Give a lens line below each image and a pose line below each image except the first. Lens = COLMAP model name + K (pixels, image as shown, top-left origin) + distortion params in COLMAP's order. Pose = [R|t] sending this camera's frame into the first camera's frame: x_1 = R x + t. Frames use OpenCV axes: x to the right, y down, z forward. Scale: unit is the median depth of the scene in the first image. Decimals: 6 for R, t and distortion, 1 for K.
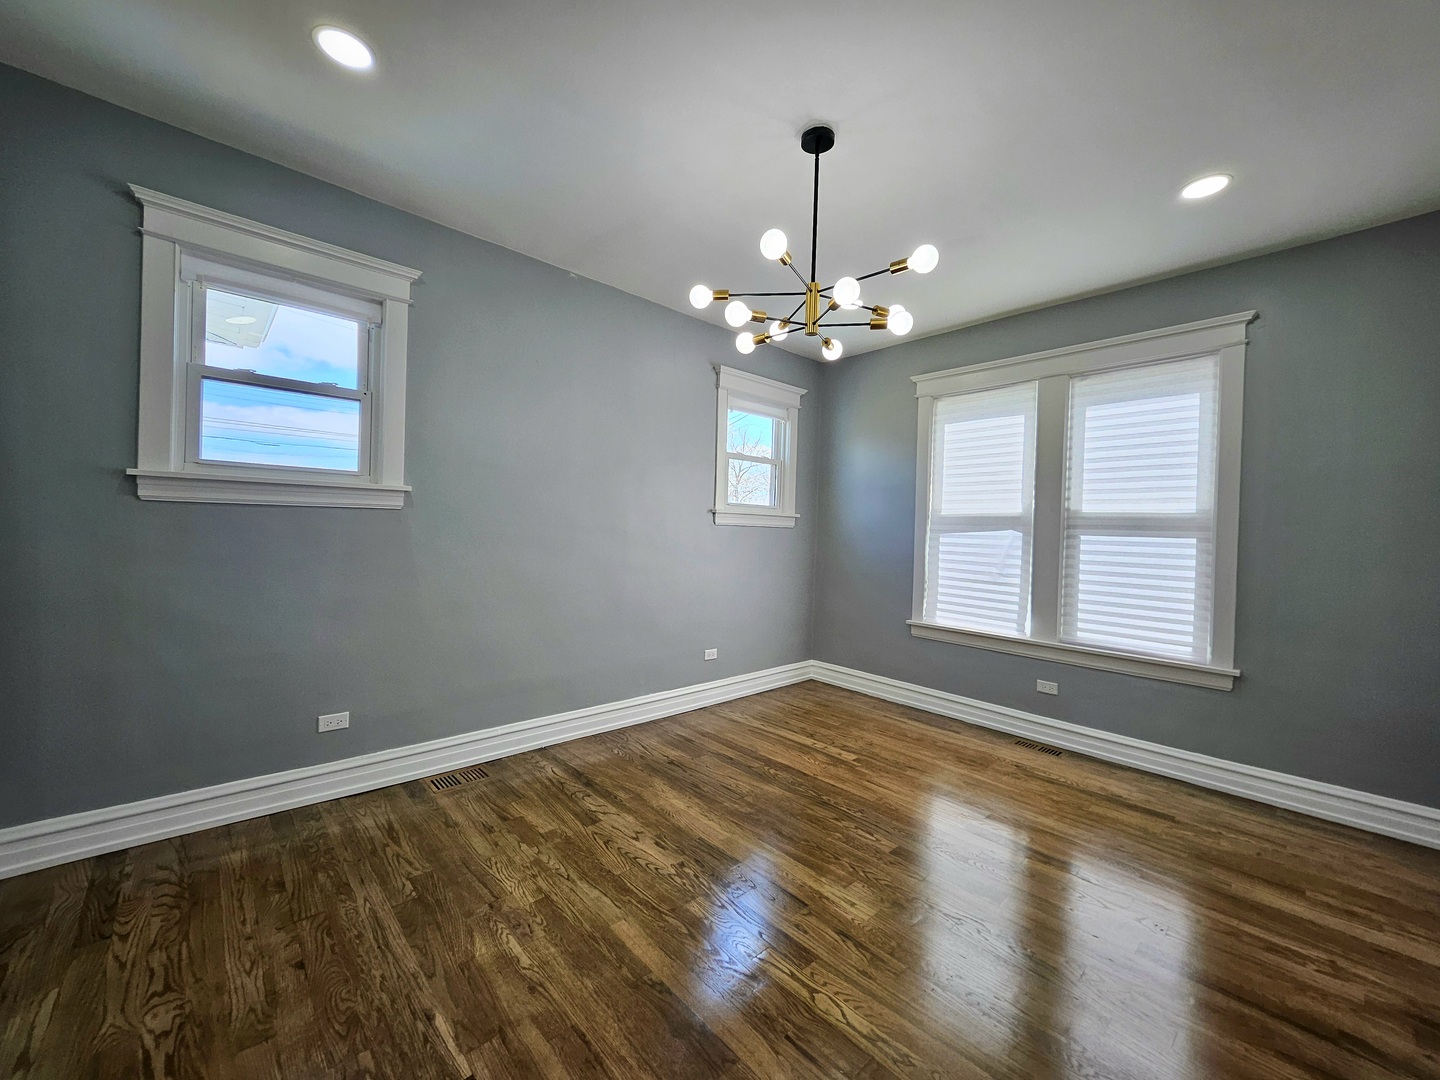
lens RADIAL K [[564.3, 0, 711.8], [0, 564.3, 537.0], [0, 0, 1]] dist [0.002668, -0.006029]
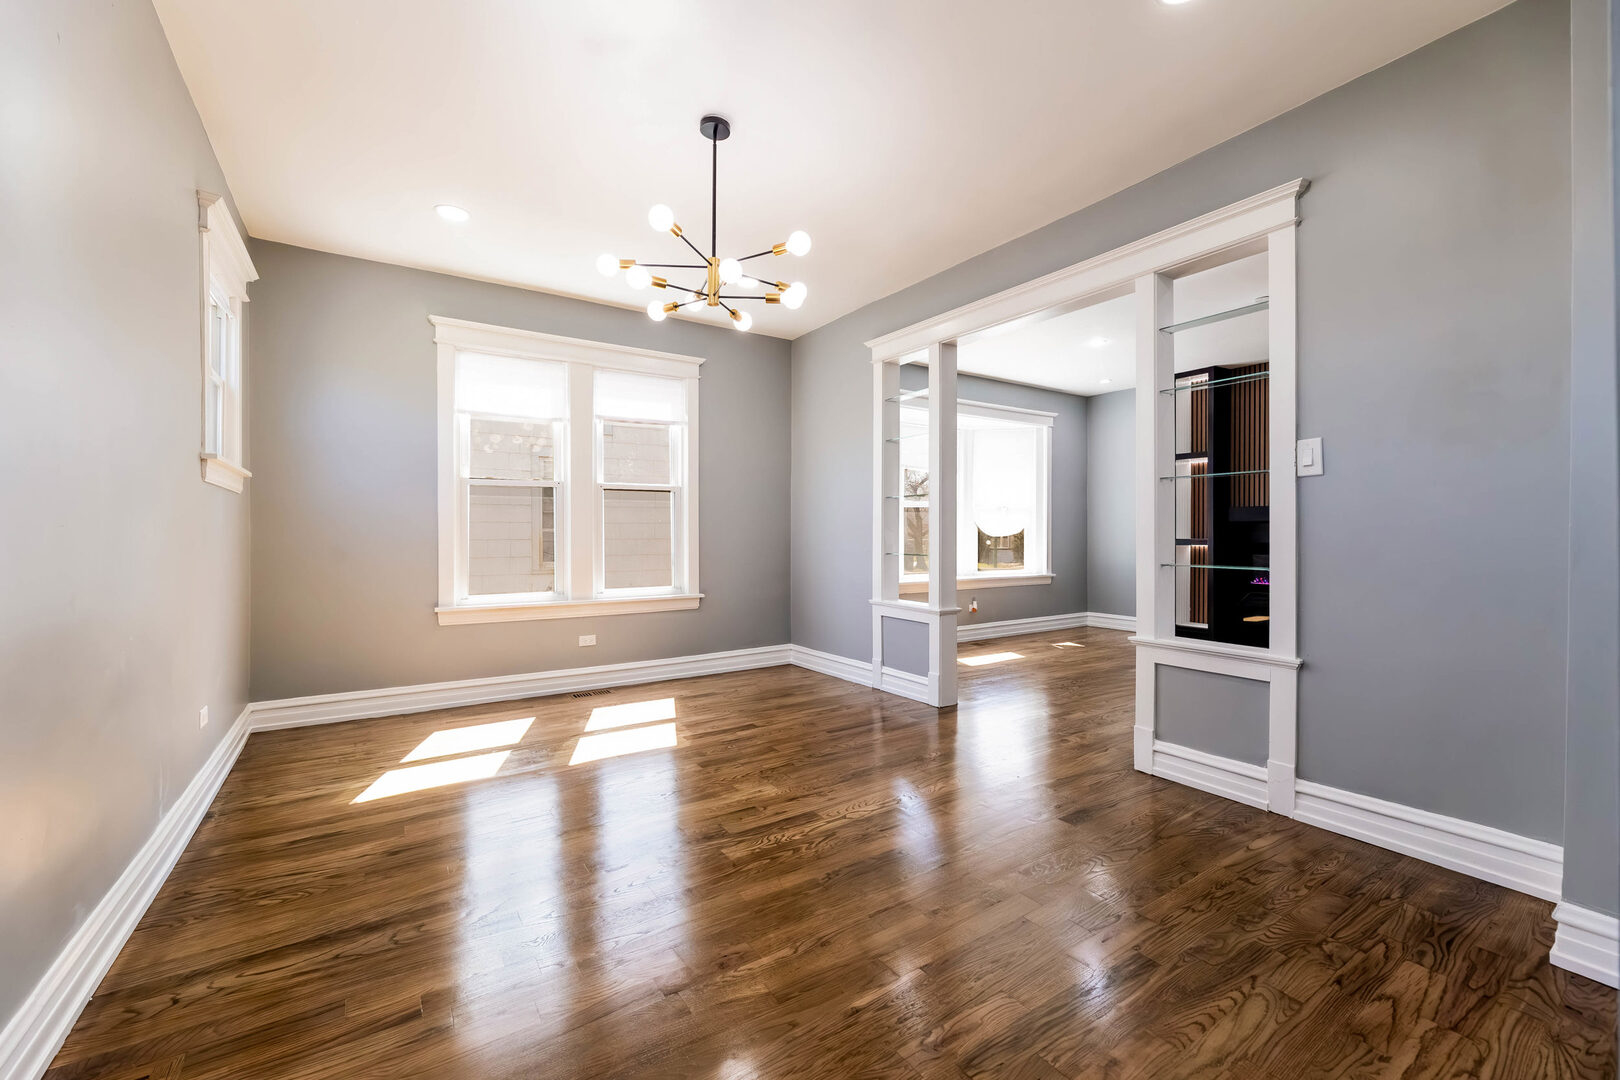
lens RADIAL K [[652.3, 0, 800.8], [0, 652.3, 539.7], [0, 0, 1]] dist [-0.000104, -0.000106]
pose [[0.151987, -0.036133, 0.987722, -1.102185], [0.020128, 0.999237, 0.033457, 0.053282], [-0.988177, 0.014796, 0.152599, 0.670374]]
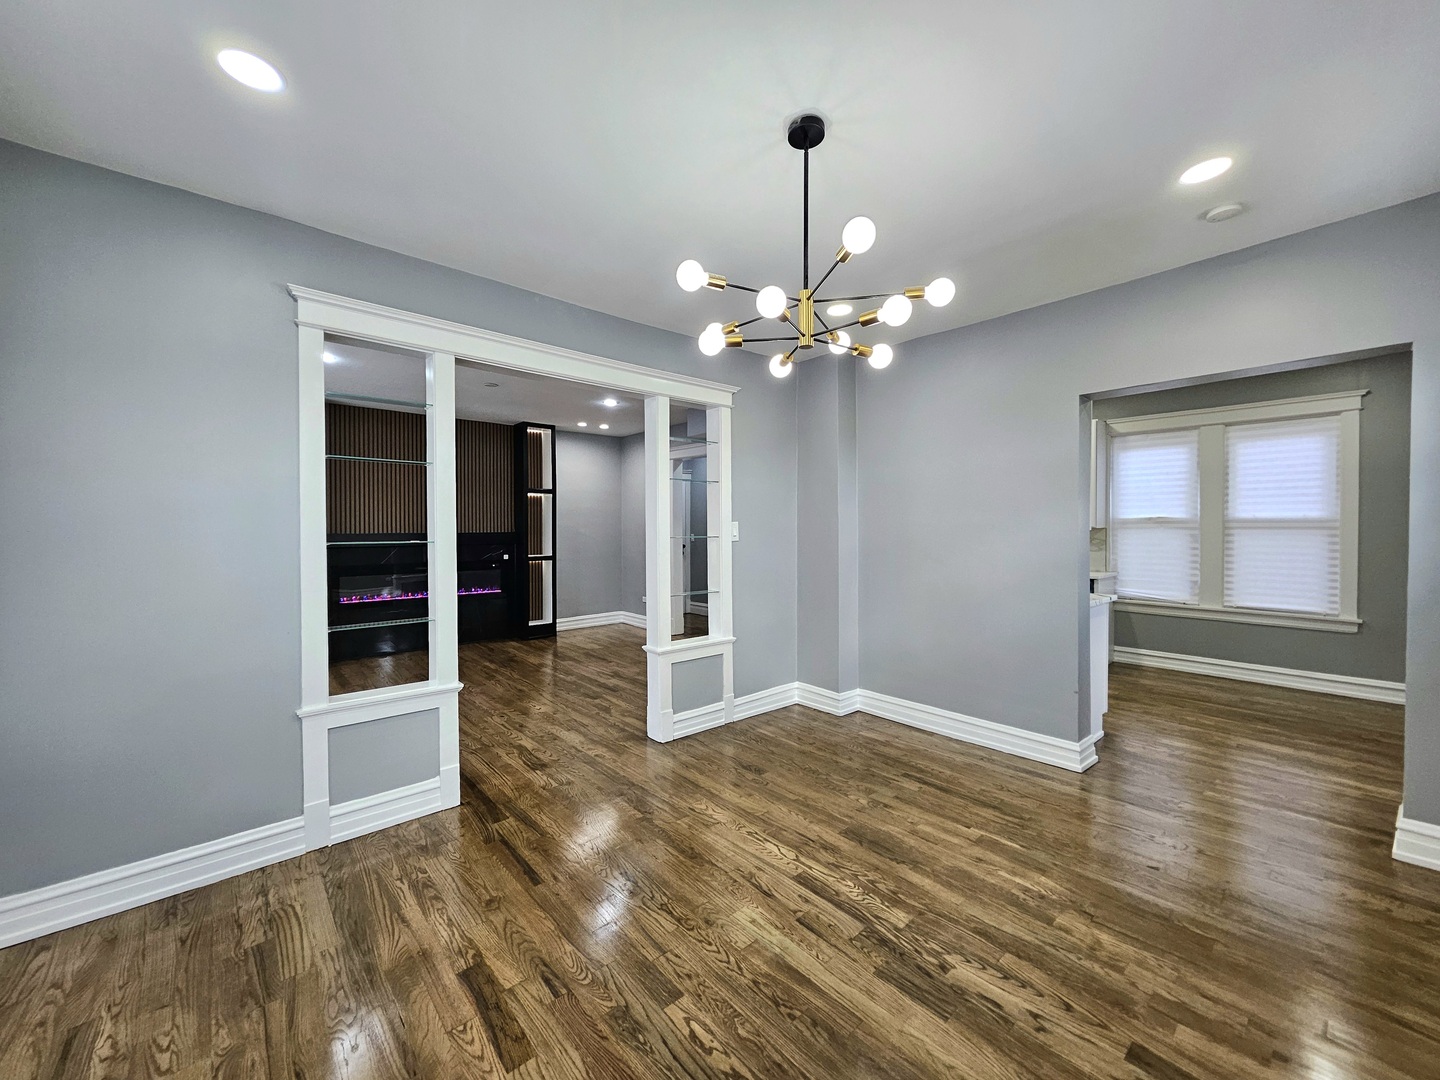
lens RADIAL K [[564.3, 0, 711.8], [0, 564.3, 537.0], [0, 0, 1]] dist [0.002668, -0.006029]
pose [[-0.999524, -0.020917, 0.022687, 0.310427], [-0.020158, 0.999246, 0.033174, -0.090440], [-0.023364, 0.032701, -0.999192, 1.975895]]
